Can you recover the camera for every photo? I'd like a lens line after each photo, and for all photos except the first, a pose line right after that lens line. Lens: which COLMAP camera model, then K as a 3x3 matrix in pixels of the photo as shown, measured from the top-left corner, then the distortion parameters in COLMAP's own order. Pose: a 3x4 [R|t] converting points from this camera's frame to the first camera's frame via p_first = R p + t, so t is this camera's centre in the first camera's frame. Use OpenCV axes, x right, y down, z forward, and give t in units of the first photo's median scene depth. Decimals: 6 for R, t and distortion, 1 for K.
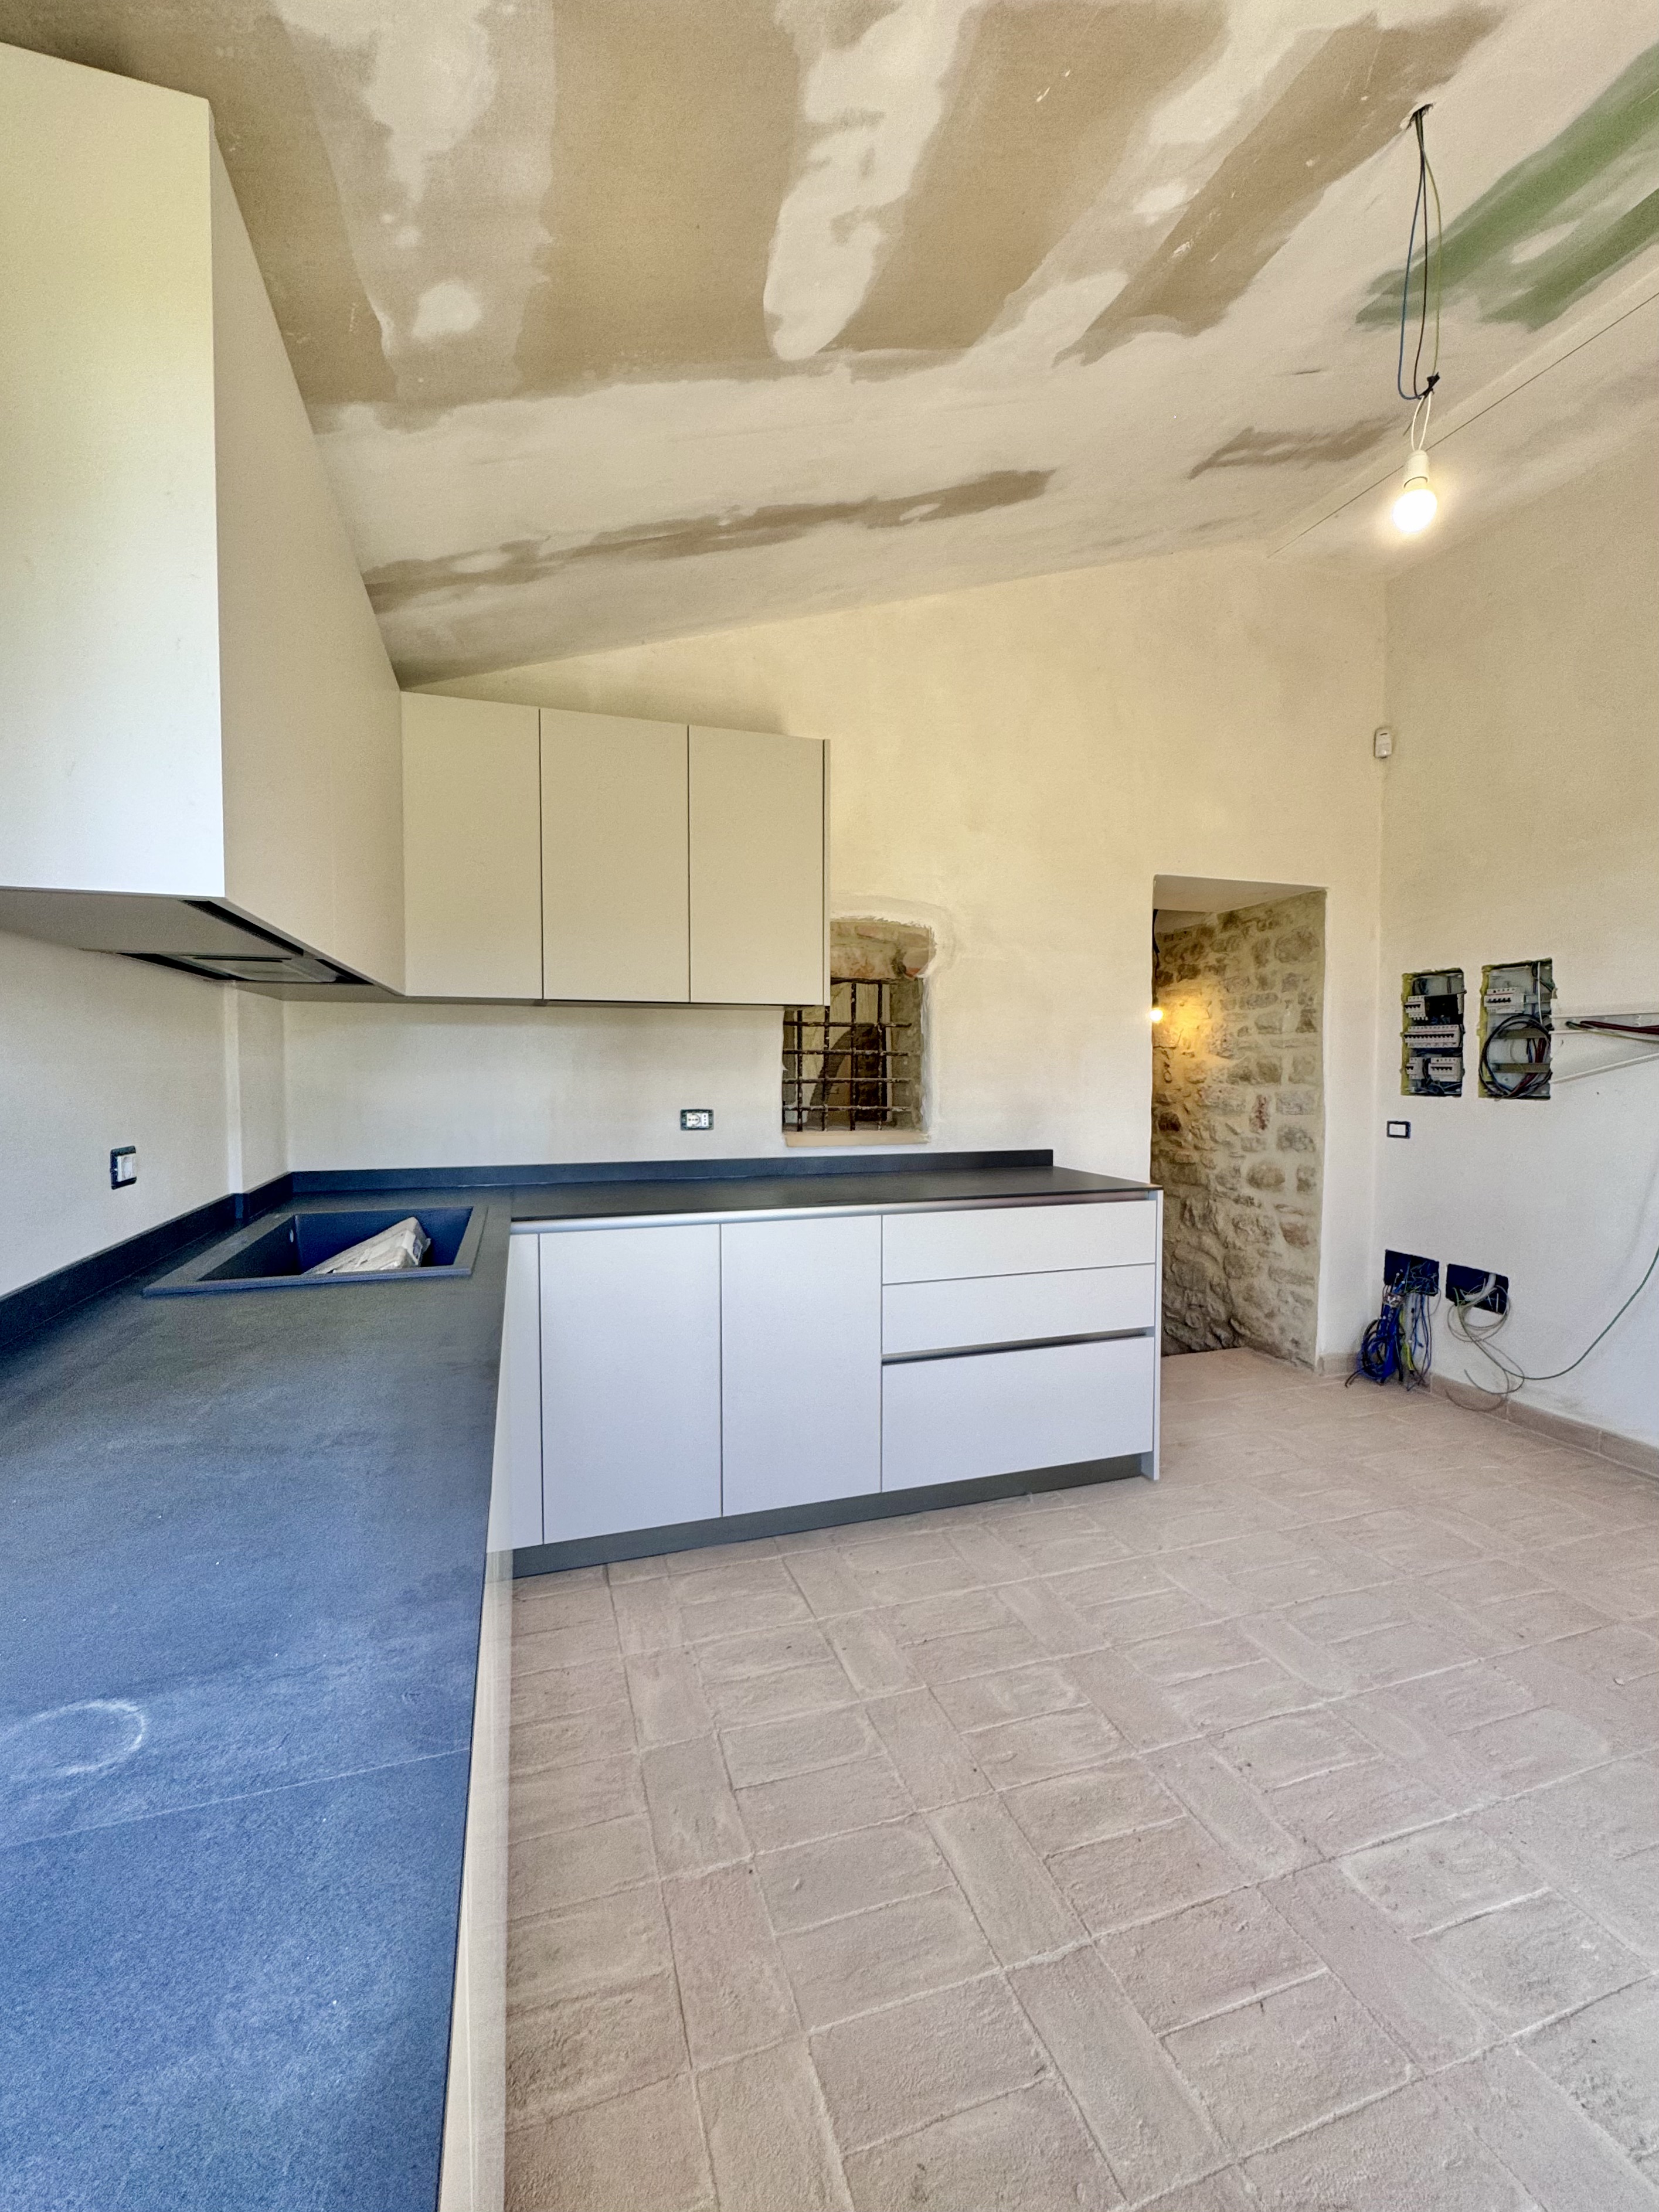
lens RADIAL K [[940.3, 0, 835.1], [0, 940.3, 1104.1], [0, 0, 1]] dist [-0.007353, 0.001392]
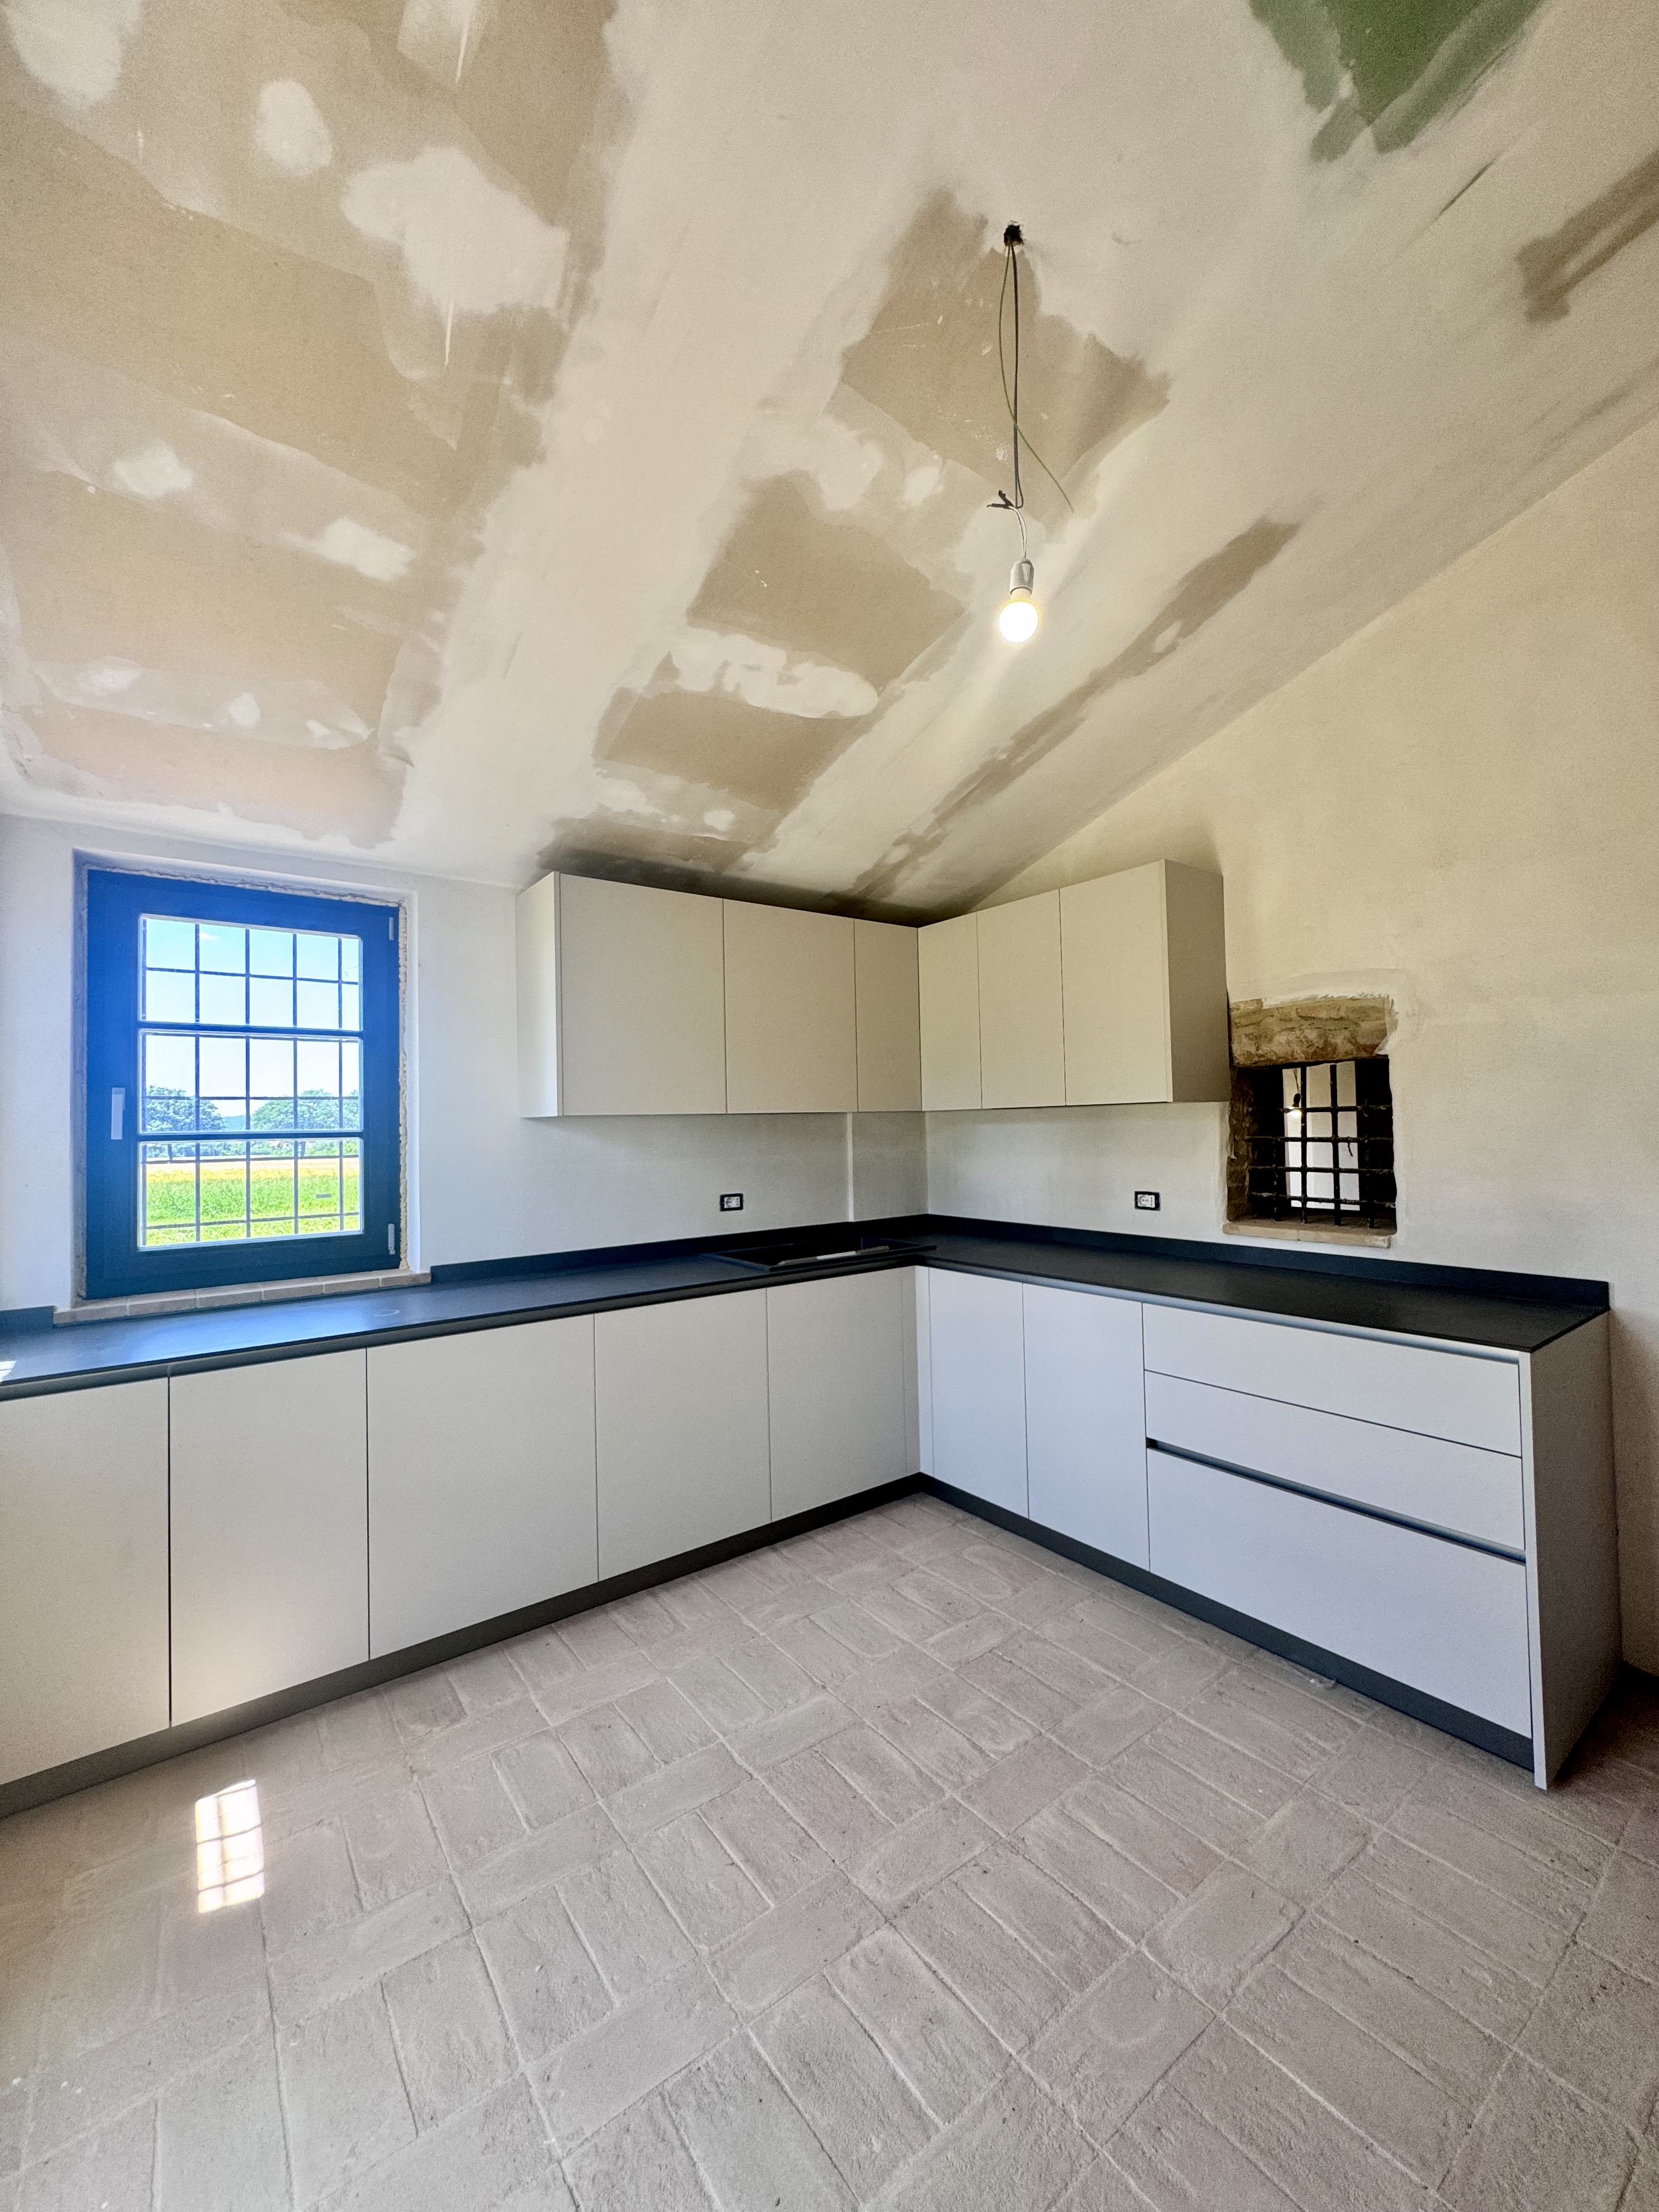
lens RADIAL K [[882.9, 0, 834.7], [0, 882.9, 1105.4], [0, 0, 1]] dist [-0.002698, -0.000312]
pose [[0.321943, -0.029832, -0.946289, 1.070669], [-0.021436, 0.999018, -0.038787, -0.070709], [0.946516, 0.032772, 0.320988, 0.412333]]
